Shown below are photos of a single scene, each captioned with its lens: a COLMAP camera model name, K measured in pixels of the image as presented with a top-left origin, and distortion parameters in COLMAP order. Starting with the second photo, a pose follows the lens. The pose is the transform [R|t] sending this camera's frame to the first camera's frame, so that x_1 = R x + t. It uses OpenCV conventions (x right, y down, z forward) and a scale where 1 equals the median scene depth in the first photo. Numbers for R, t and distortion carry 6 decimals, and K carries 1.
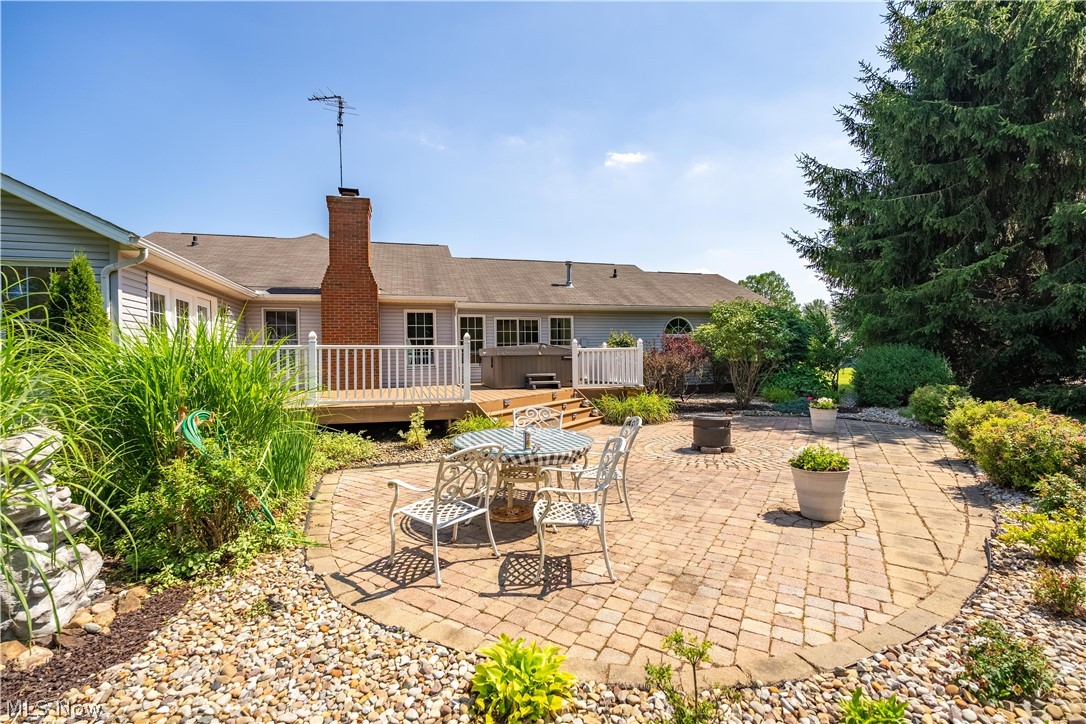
lens RADIAL K [[492.2, 0, 543.0], [0, 492.2, 362.0], [0, 0, 1]] dist [-0.000262, -0.000129]
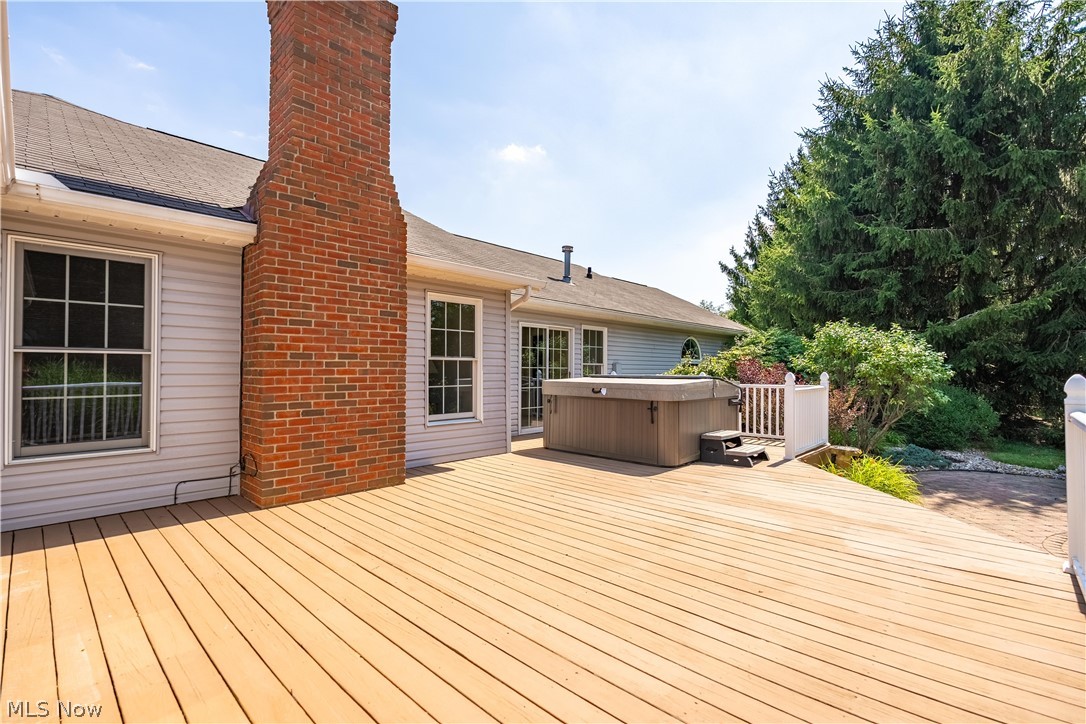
lens RADIAL K [[492.2, 0, 543.0], [0, 492.2, 362.0], [0, 0, 1]] dist [-0.000262, -0.000129]
pose [[0.871993, 0.028382, 0.488695, -0.427832], [-0.016854, 0.999467, -0.027973, -0.034836], [-0.489228, 0.016156, 0.872006, 0.588917]]
